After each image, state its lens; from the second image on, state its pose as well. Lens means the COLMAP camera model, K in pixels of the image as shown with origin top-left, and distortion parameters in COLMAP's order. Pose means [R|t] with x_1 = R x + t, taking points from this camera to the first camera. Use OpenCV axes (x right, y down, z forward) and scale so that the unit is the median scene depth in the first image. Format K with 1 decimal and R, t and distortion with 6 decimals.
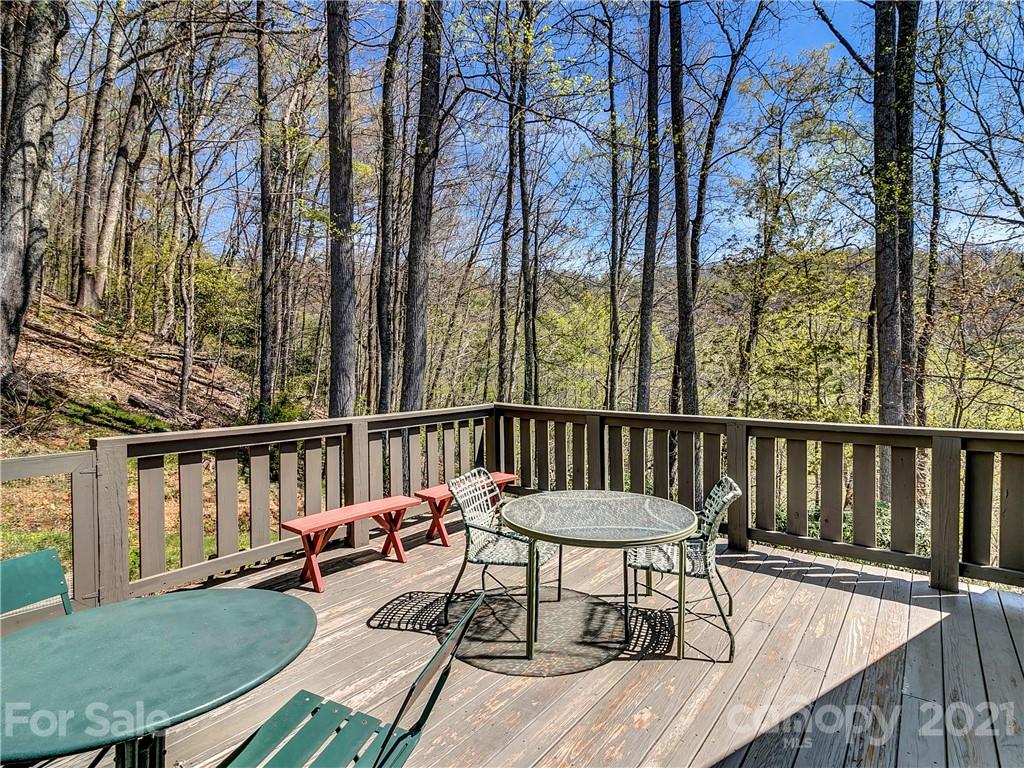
lens RADIAL K [[537.4, 0, 511.6], [0, 537.4, 381.9], [0, 0, 1]] dist [0.004953, -0.000234]
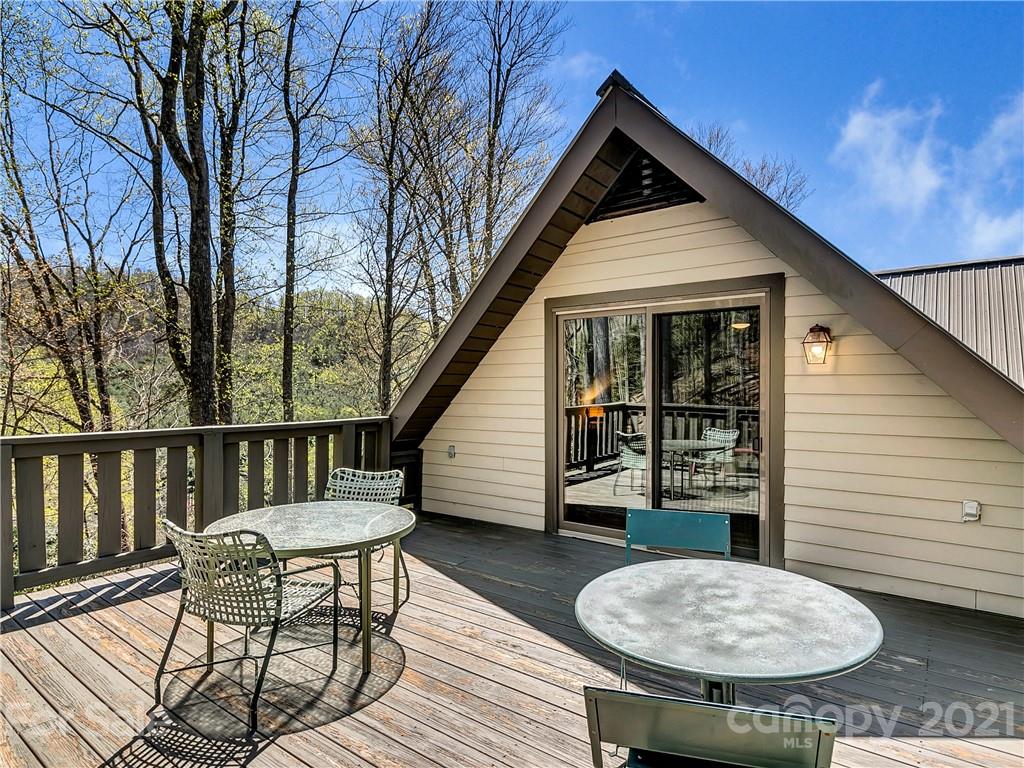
lens RADIAL K [[573.9, 0, 511.6], [0, 573.9, 378.8], [0, 0, 1]] dist [-0.001876, -0.001432]
pose [[-0.000822, -0.005432, 0.999985, -0.478037], [0.011334, 0.999921, 0.005441, -0.016187], [-0.999935, 0.011338, -0.000760, 0.337265]]
